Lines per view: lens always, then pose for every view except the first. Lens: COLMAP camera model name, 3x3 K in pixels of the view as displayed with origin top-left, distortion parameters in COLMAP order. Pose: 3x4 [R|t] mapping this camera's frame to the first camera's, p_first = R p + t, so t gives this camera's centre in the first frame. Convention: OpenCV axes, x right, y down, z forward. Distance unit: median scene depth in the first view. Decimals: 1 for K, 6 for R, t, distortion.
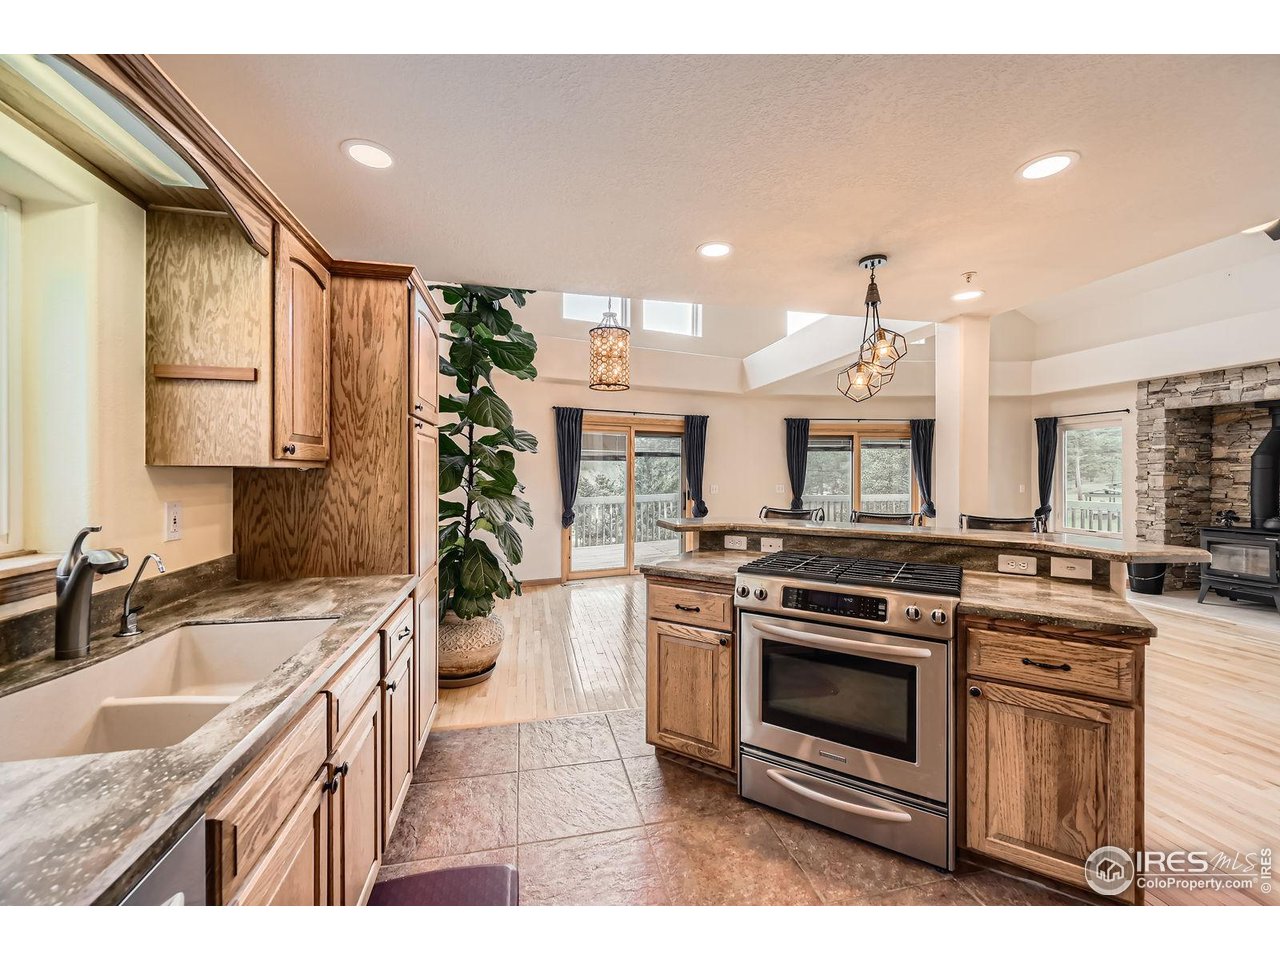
lens RADIAL K [[512.9, 0, 636.6], [0, 512.9, 476.4], [0, 0, 1]] dist [0.000155, -0.000201]
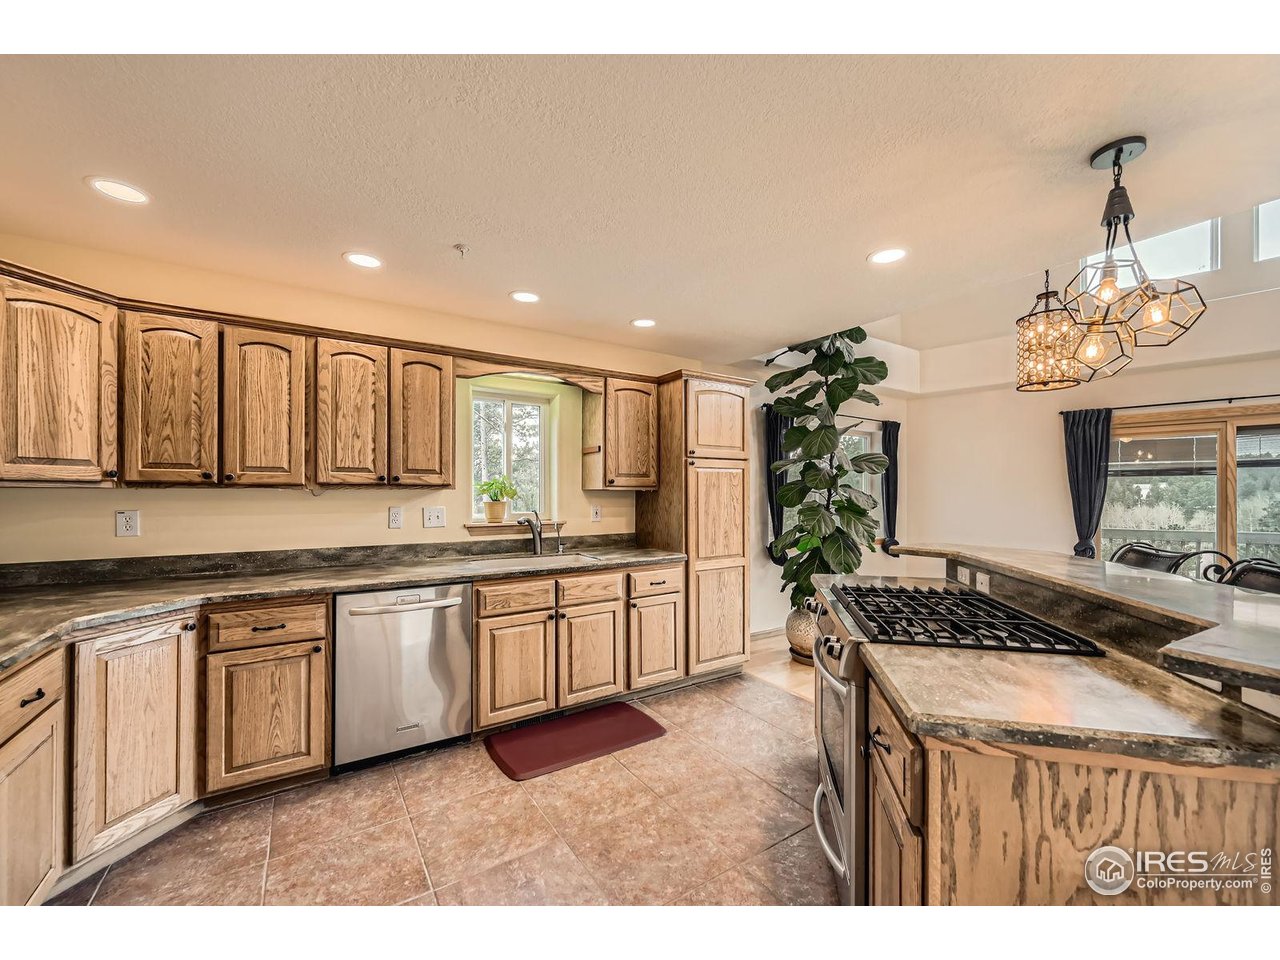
lens RADIAL K [[512.9, 0, 640.4], [0, 512.9, 489.1], [0, 0, 1]] dist [0.000155, -0.000201]
pose [[0.347333, -0.010861, -0.937679, 0.360104], [-0.007705, 0.999866, -0.014435, 0.002521], [0.937710, 0.012238, 0.347202, 0.101370]]
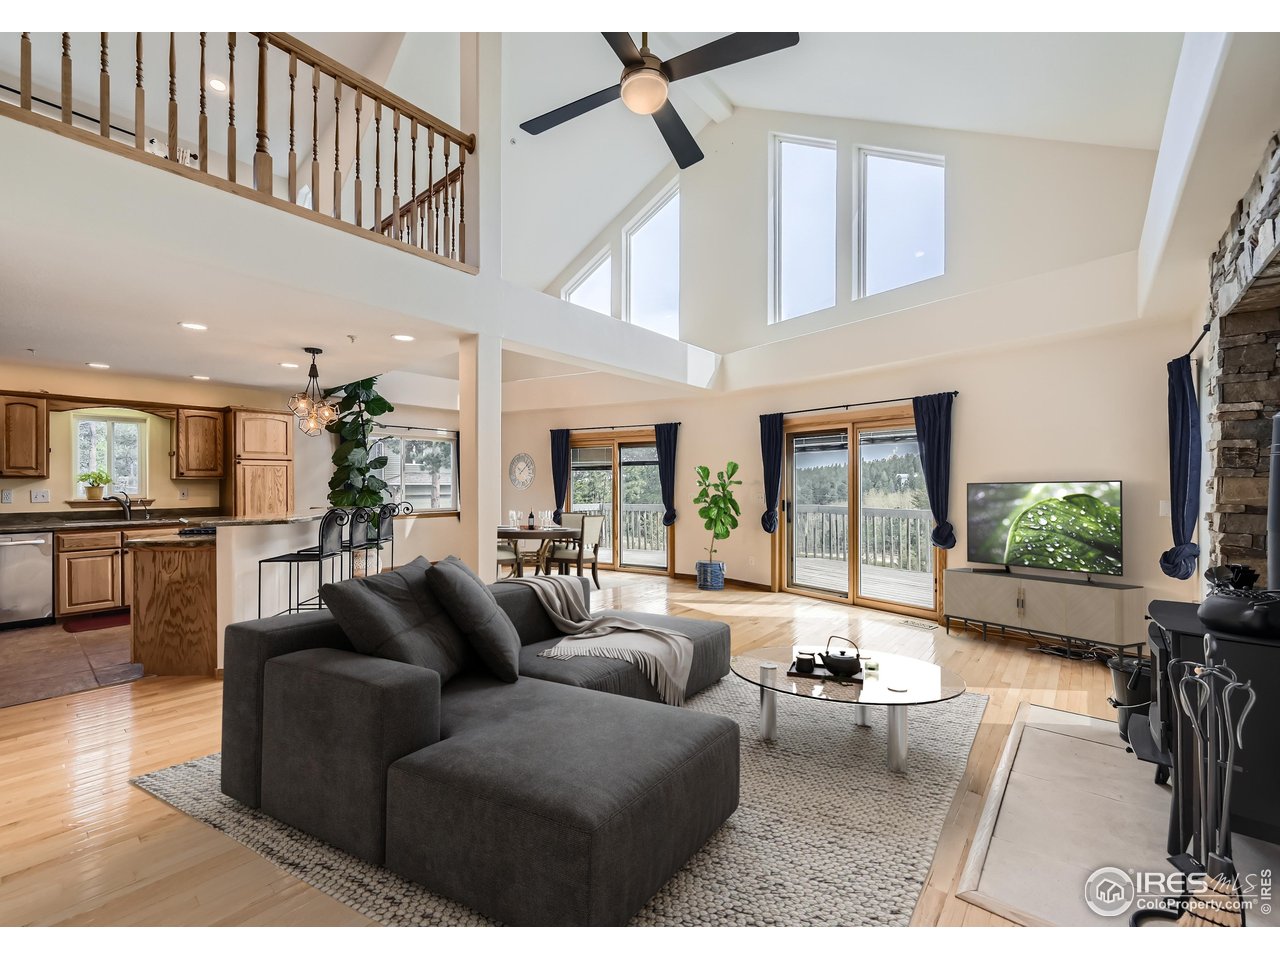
lens RADIAL K [[568.6, 0, 639.3], [0, 568.6, 480.7], [0, 0, 1]] dist [0.001569, -0.000223]
pose [[0.576021, -0.007714, -0.817399, 1.118240], [-0.002687, 0.999932, -0.011330, 0.007765], [0.817431, 0.008723, 0.575961, 0.350490]]
